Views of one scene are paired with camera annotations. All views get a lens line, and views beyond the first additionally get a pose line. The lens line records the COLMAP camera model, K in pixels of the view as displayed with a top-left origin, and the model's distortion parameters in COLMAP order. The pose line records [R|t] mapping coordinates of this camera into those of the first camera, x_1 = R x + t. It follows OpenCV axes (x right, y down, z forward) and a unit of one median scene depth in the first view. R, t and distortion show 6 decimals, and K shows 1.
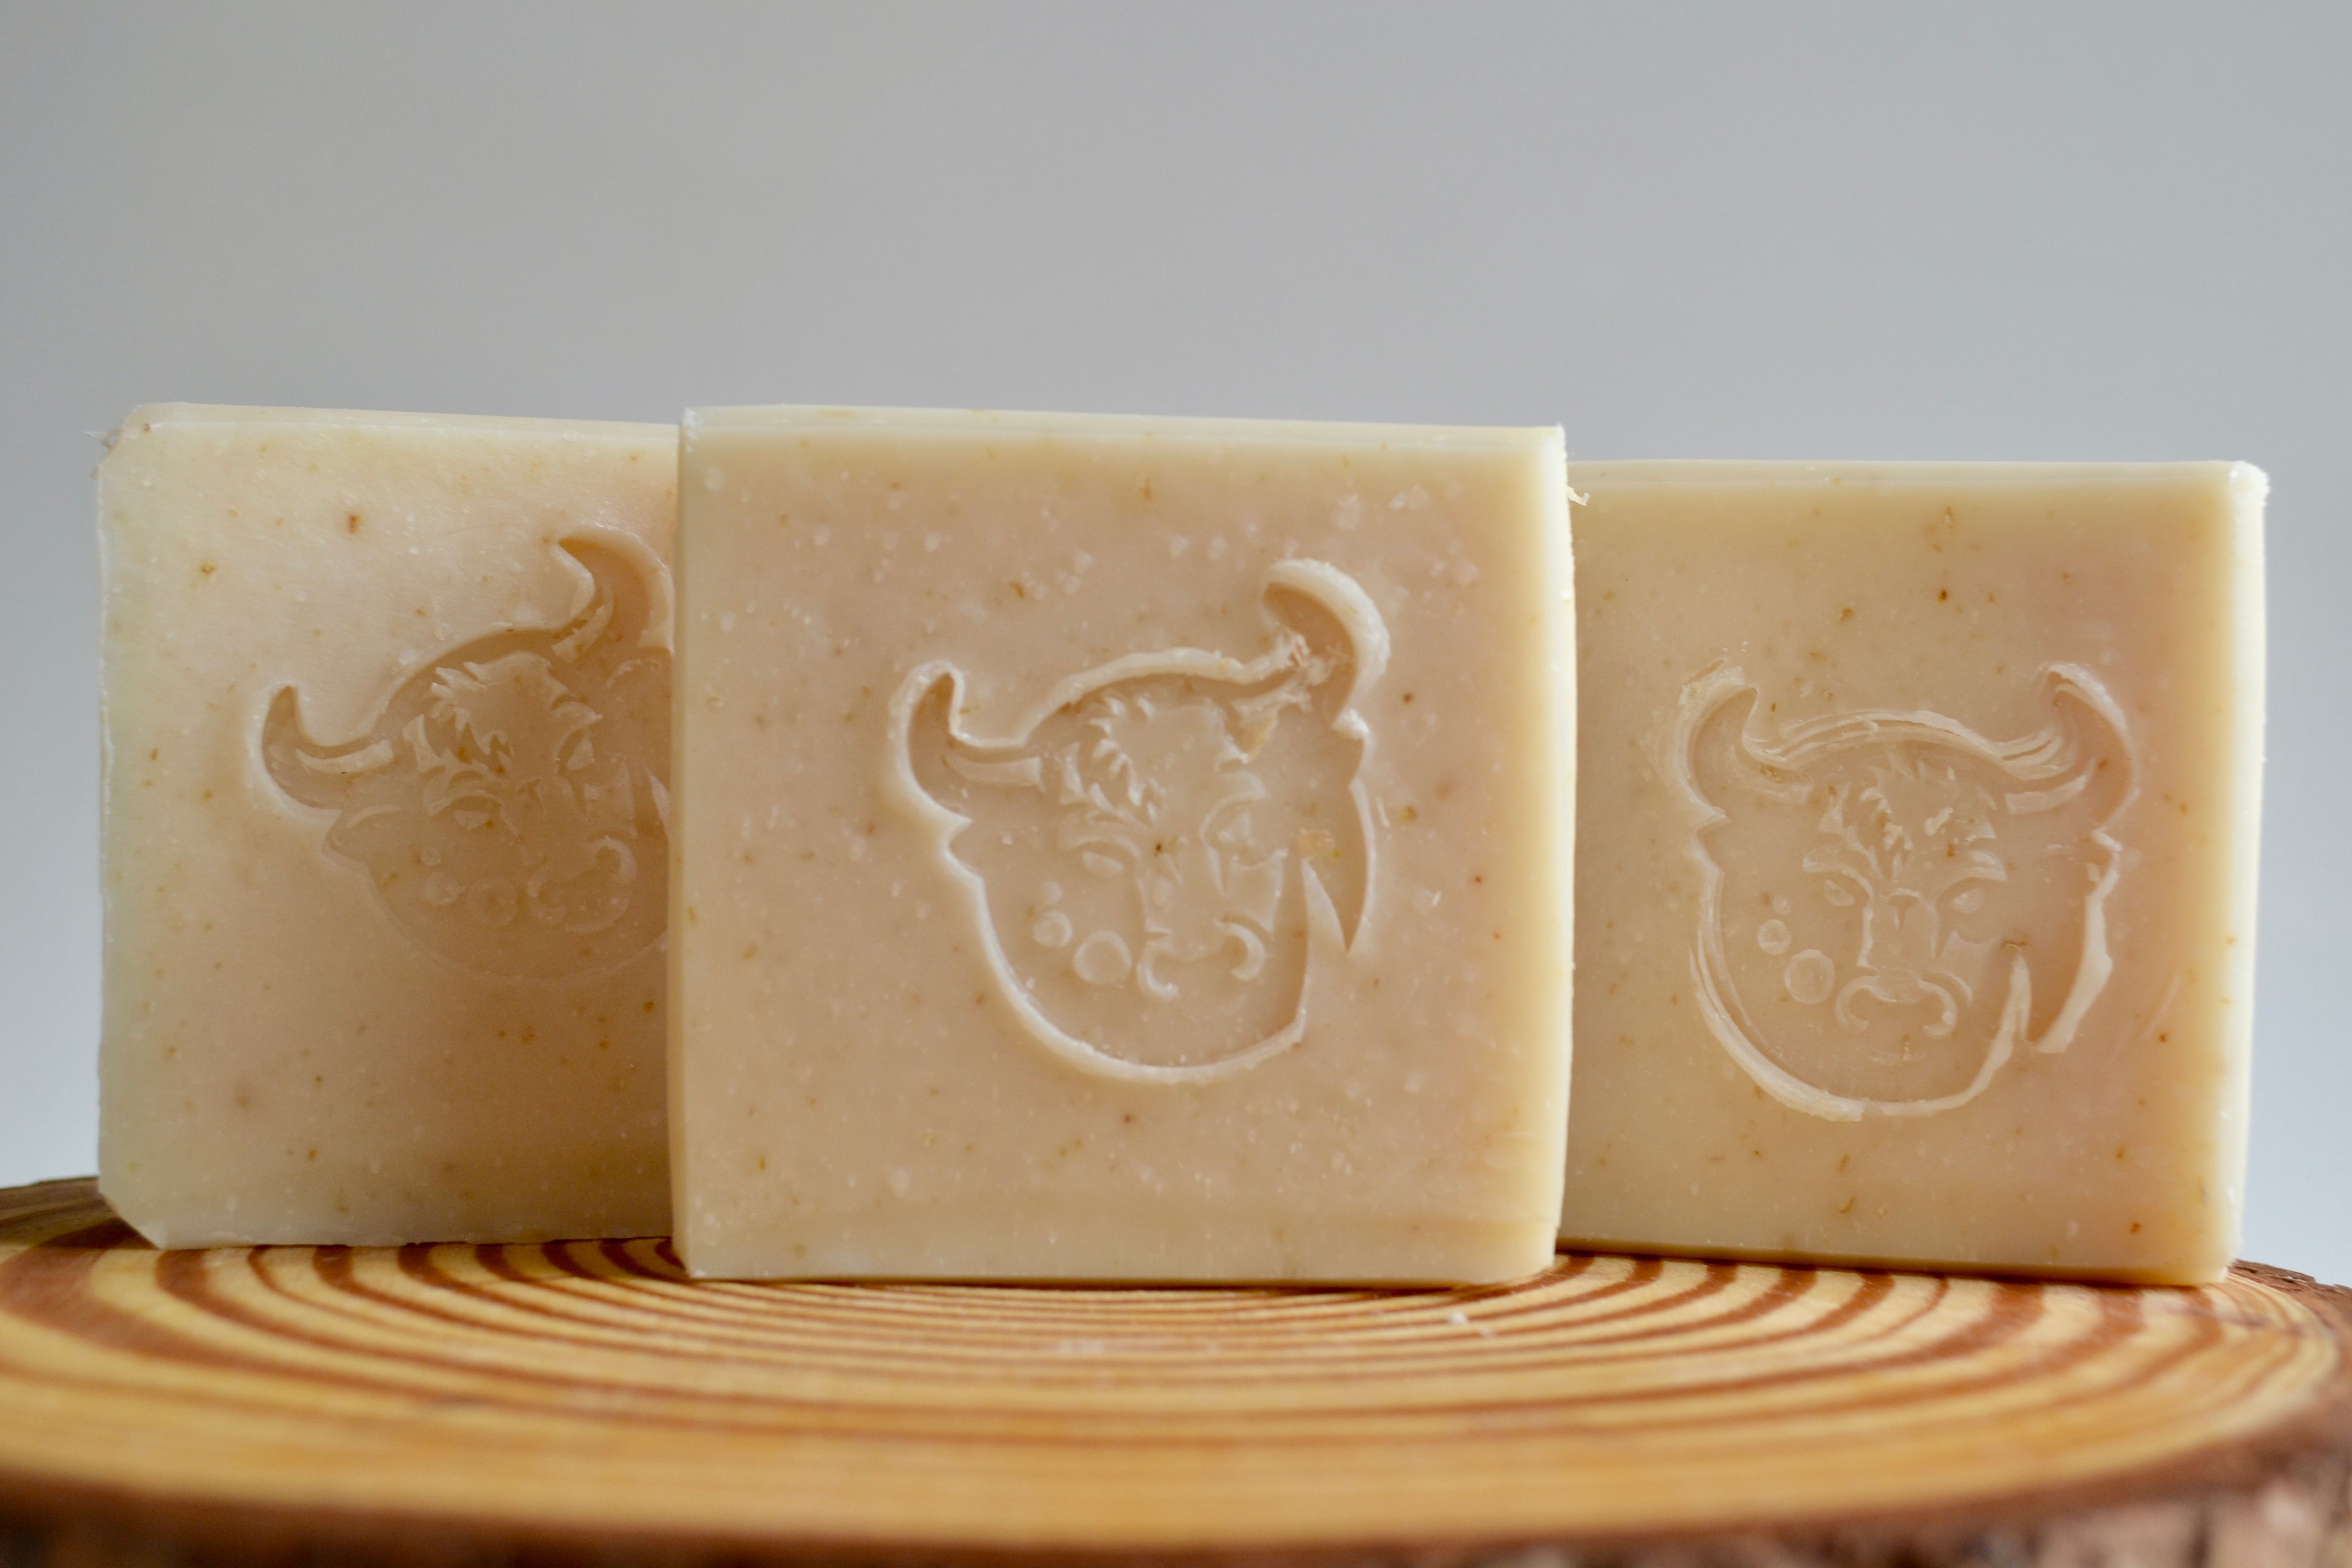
lens RADIAL K [[2744.5, 0, 1134.0], [0, 2744.5, 779.0], [0, 0, 1]] dist [-0.042662, 0.000000]
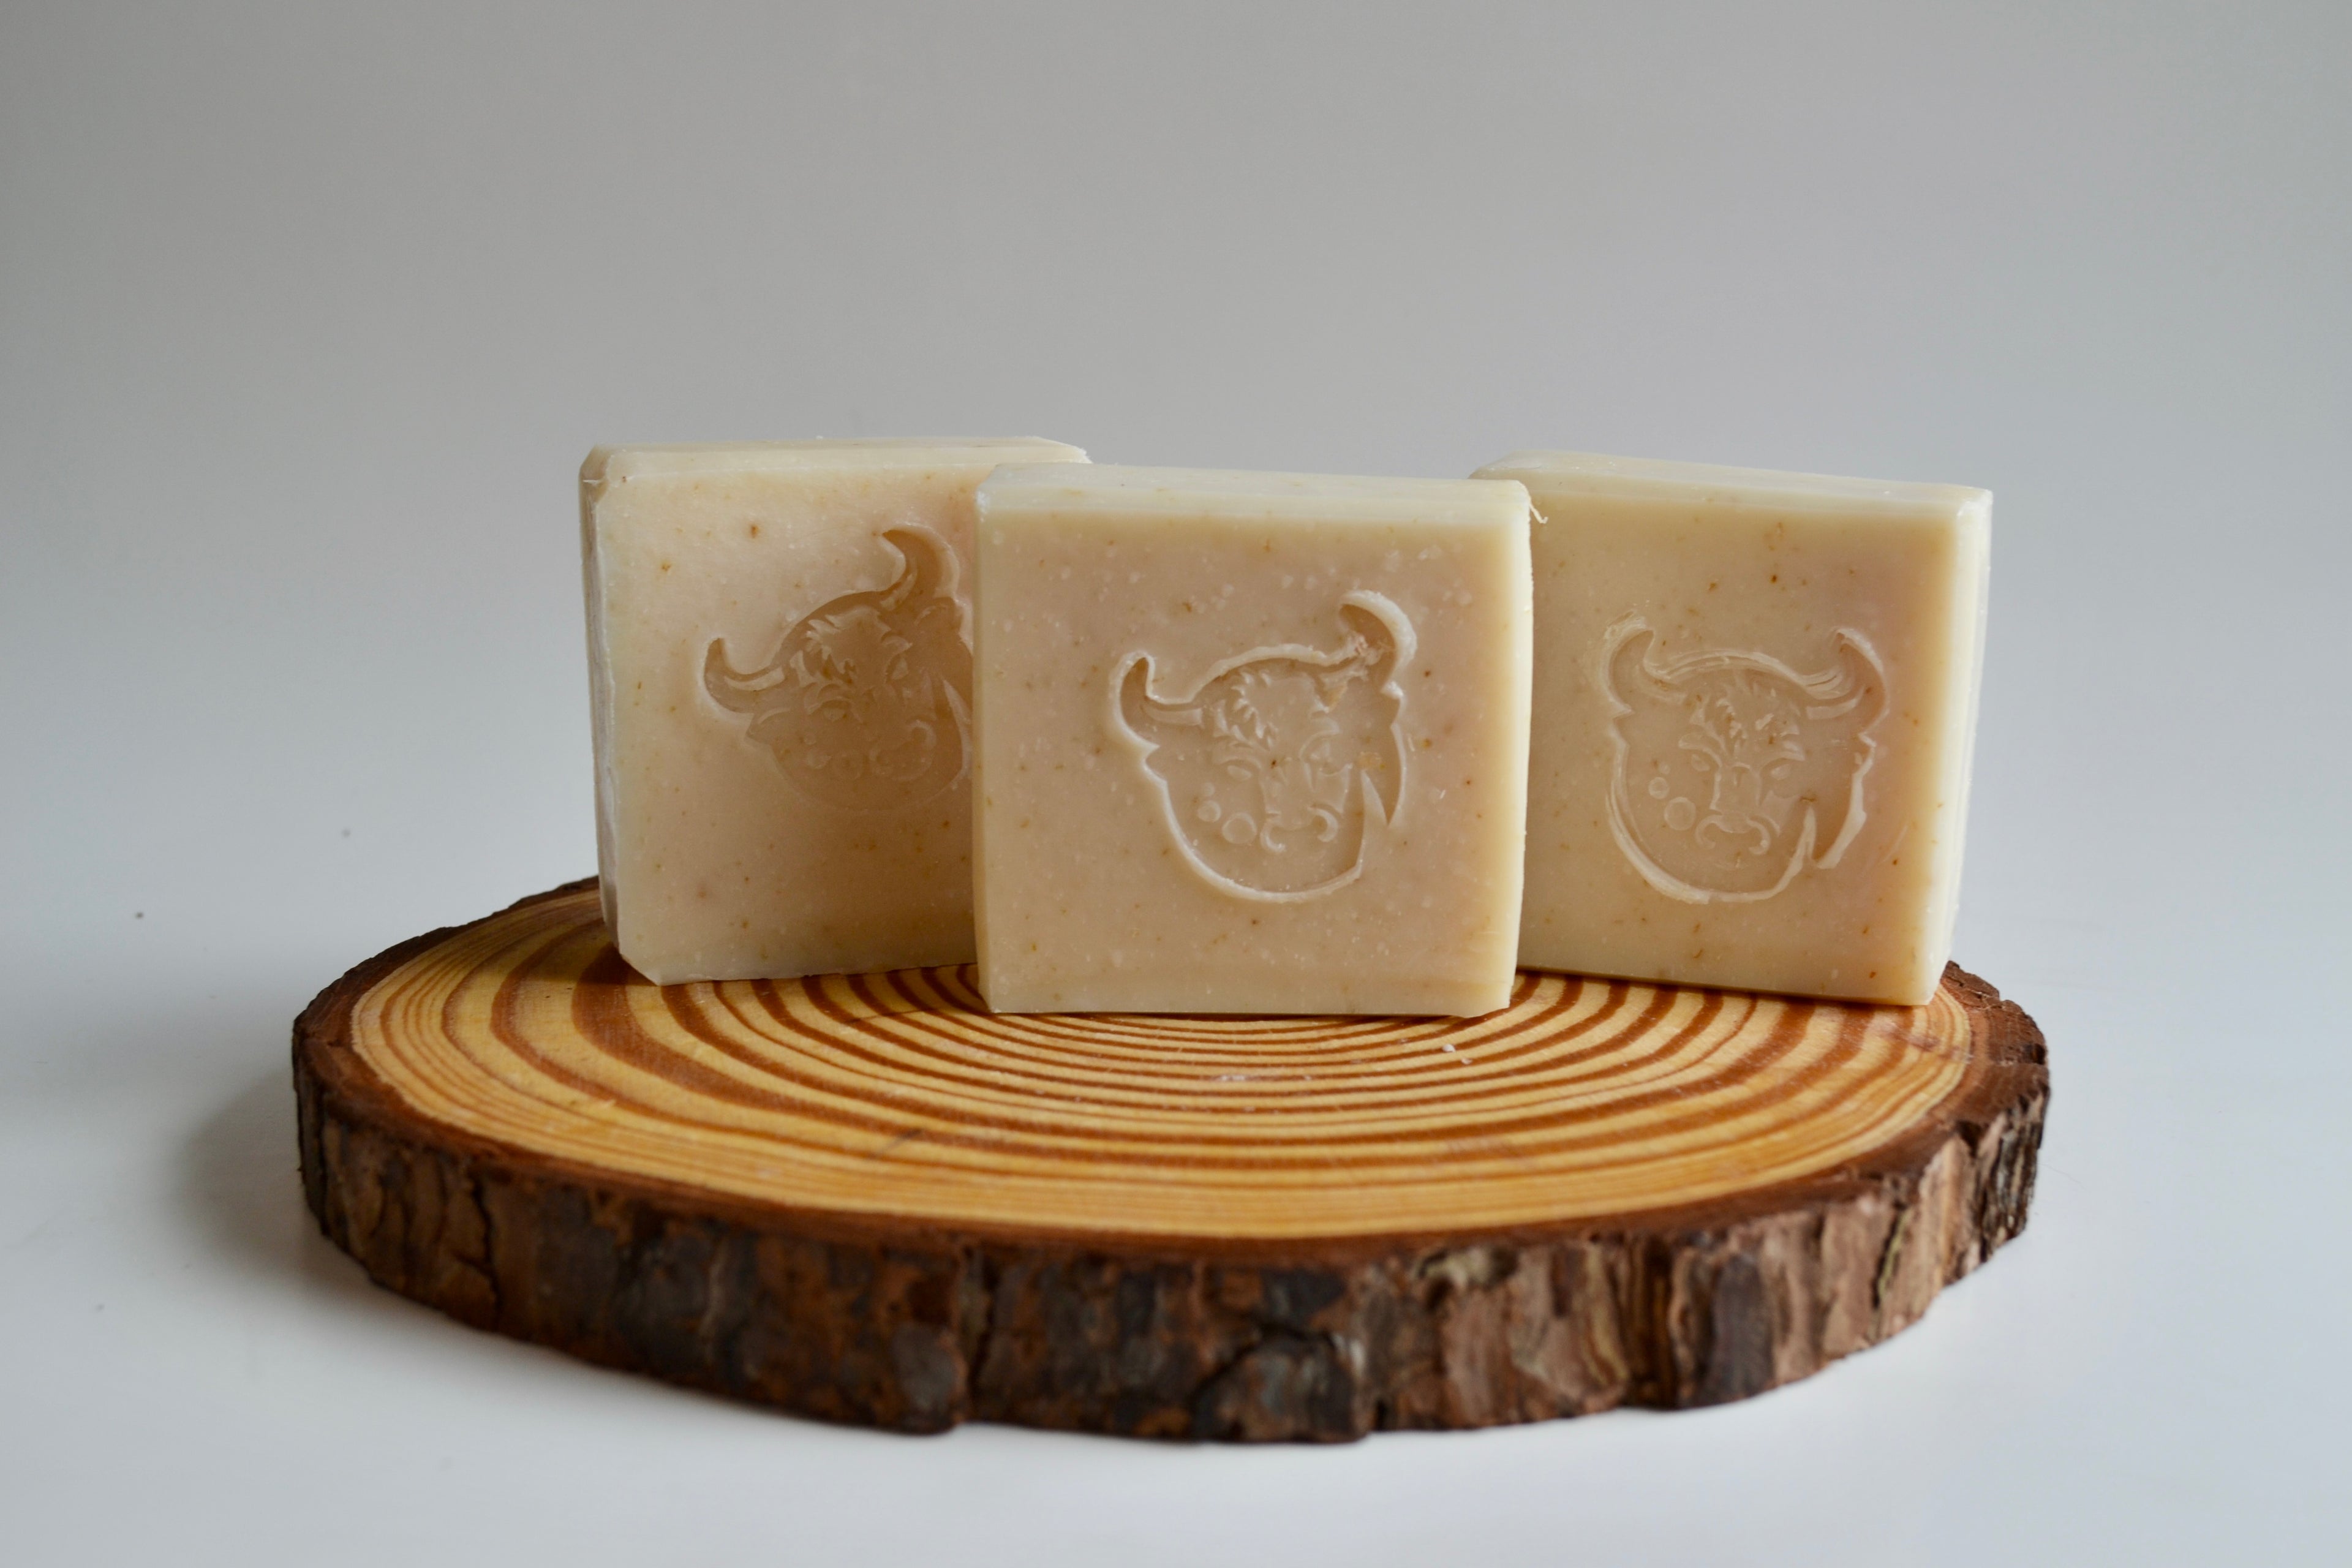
lens RADIAL K [[2744.5, 0, 1115.8], [0, 2744.5, 753.0], [0, 0, 1]] dist [-0.042662, 0.000000]
pose [[0.999693, -0.002753, -0.024615, -0.044808], [0.008006, 0.976369, 0.215960, -0.334232], [0.023439, -0.216091, 0.976092, -0.598961]]
